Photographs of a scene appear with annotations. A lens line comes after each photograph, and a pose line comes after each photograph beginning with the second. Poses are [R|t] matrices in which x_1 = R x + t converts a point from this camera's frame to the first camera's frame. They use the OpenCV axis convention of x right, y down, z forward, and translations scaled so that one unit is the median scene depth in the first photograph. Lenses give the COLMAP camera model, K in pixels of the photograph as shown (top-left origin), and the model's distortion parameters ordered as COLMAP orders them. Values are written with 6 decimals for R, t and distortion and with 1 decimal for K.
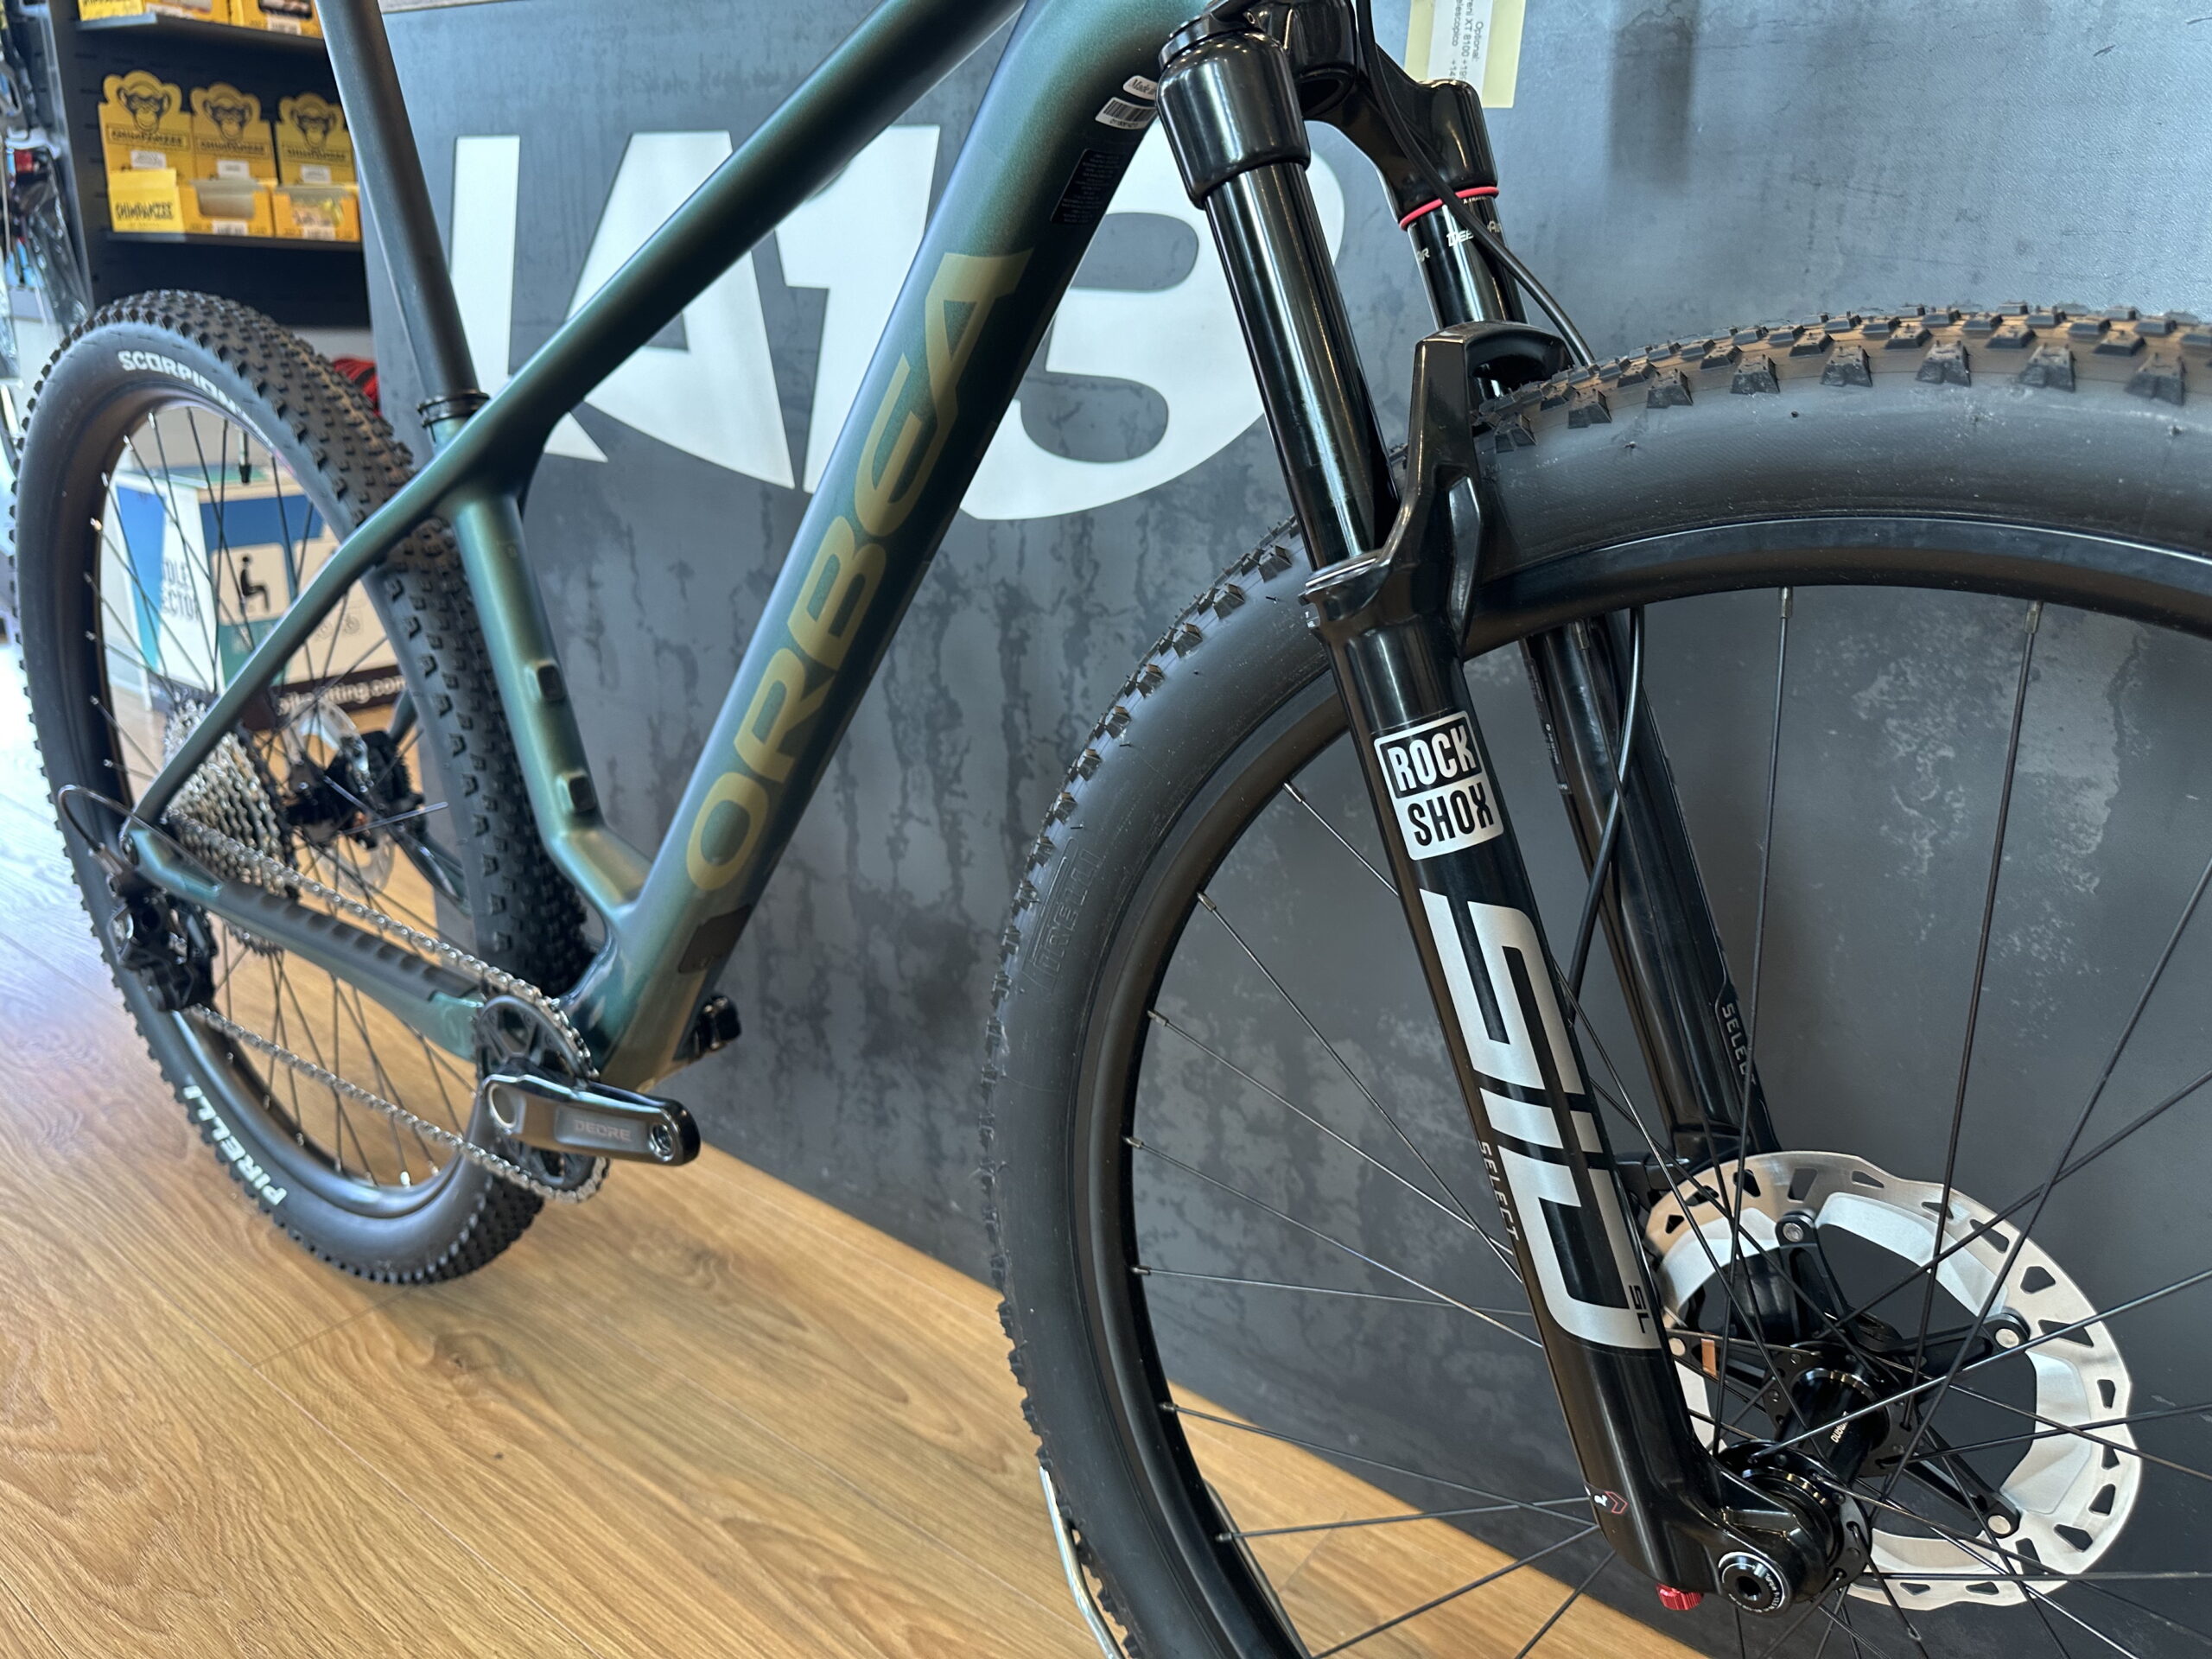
lens RADIAL K [[1562.2, 0, 1108.9], [0, 1562.2, 840.1], [0, 0, 1]] dist [0.018492, -0.035683]
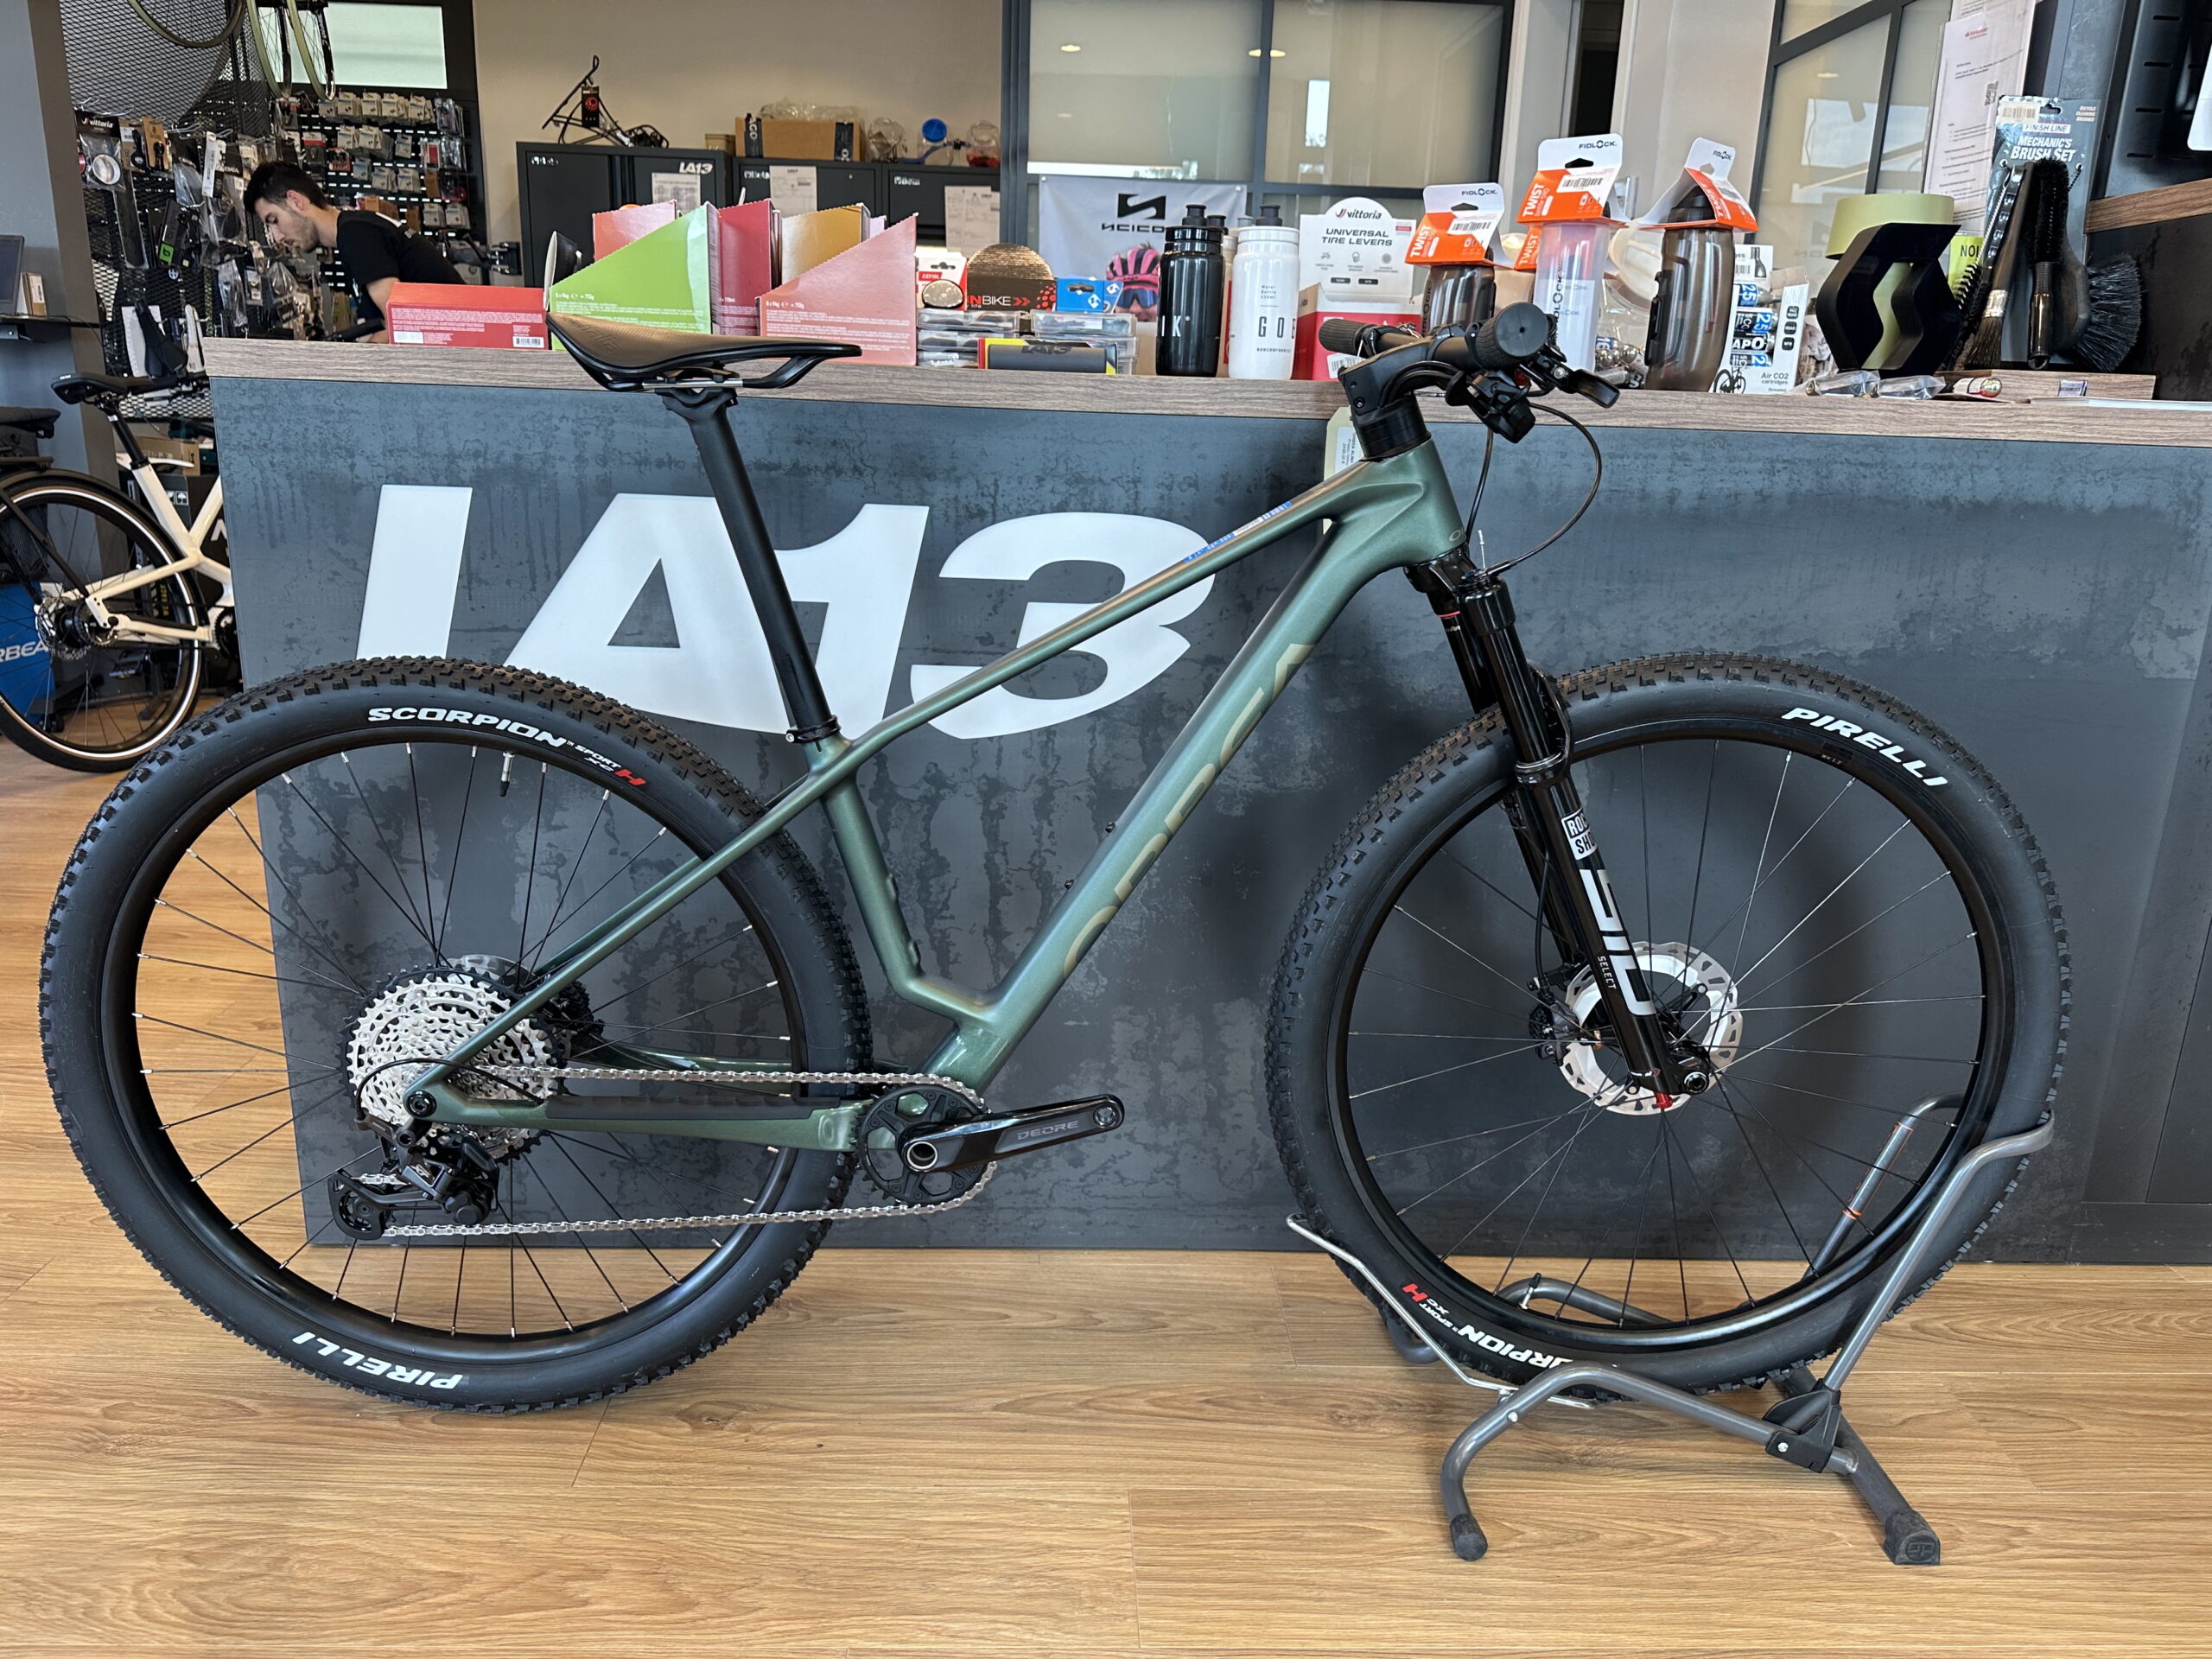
lens RADIAL K [[1562.2, 0, 1094.6], [0, 1562.2, 838.6], [0, 0, 1]] dist [0.018492, -0.035683]
pose [[0.781472, -0.185474, 0.595736, -0.946067], [0.208302, 0.977570, 0.031106, -0.131595], [-0.588143, 0.099784, 0.802578, -0.328732]]
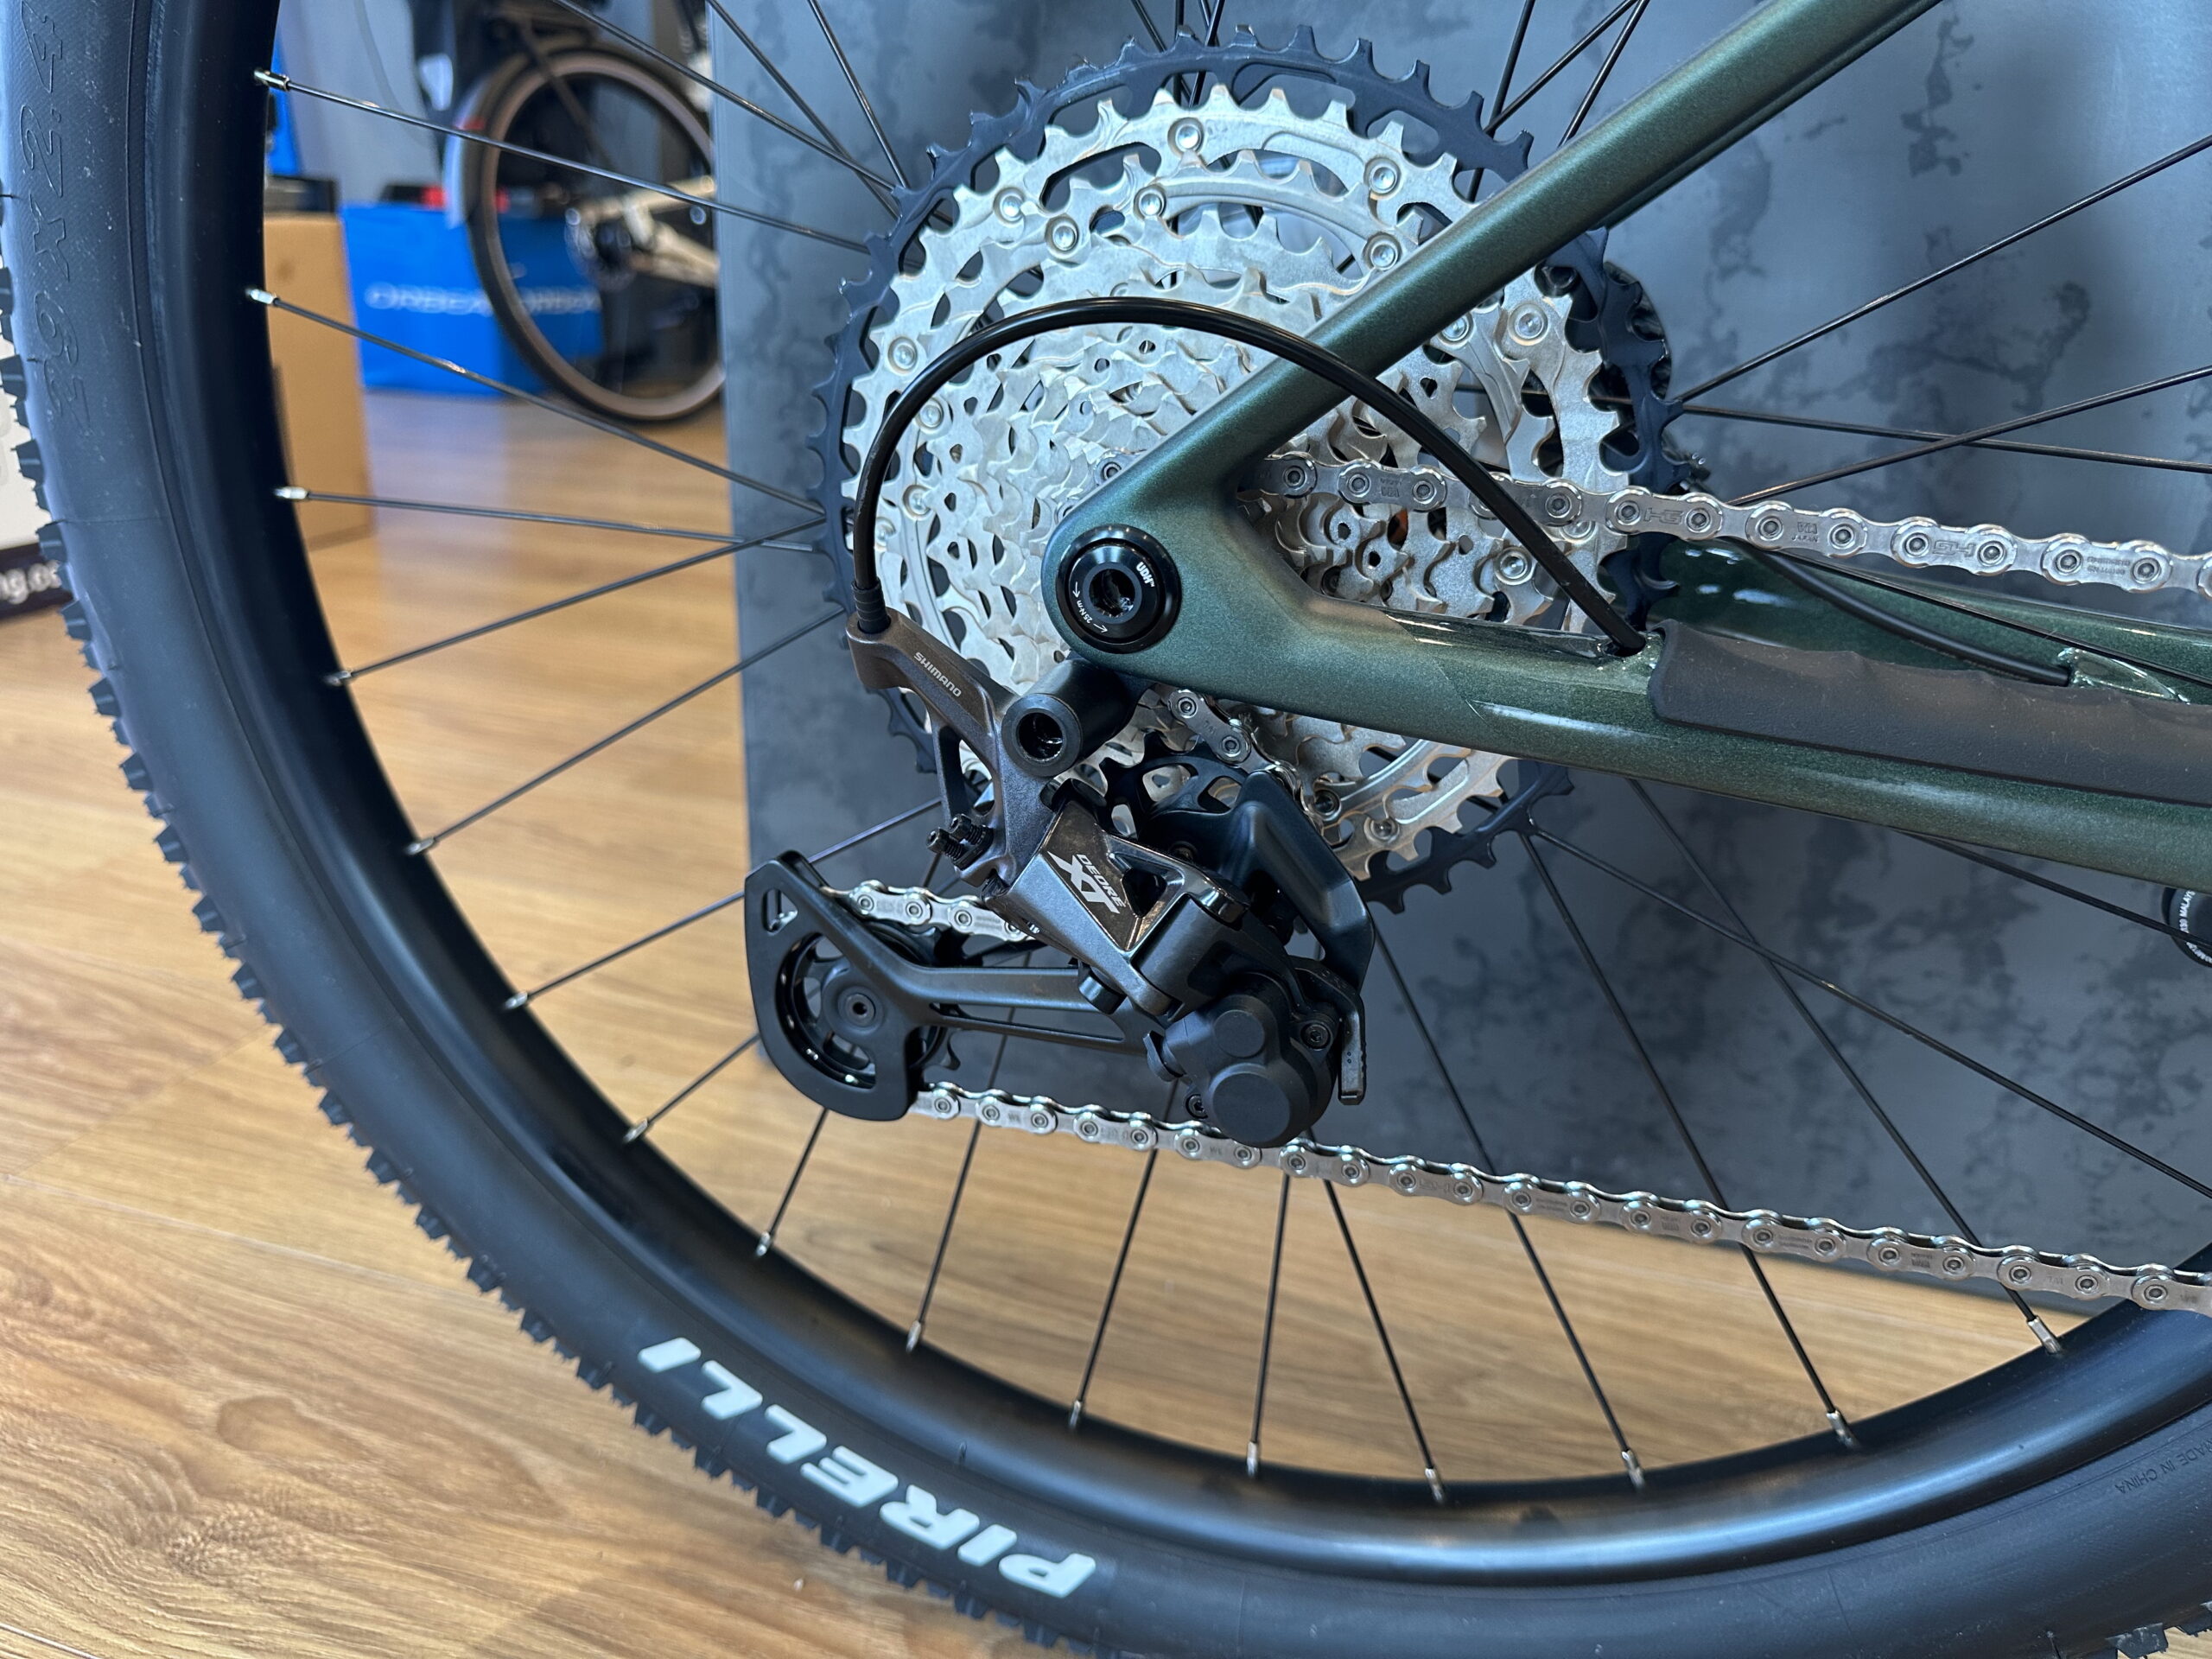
lens RADIAL K [[1562.2, 0, 1105.0], [0, 1562.2, 822.6], [0, 0, 1]] dist [0.018492, -0.035683]
pose [[0.939770, -0.125985, 0.317741, -0.746783], [0.115743, 0.991970, 0.050987, 0.038857], [-0.321613, -0.011140, 0.946806, 0.807216]]
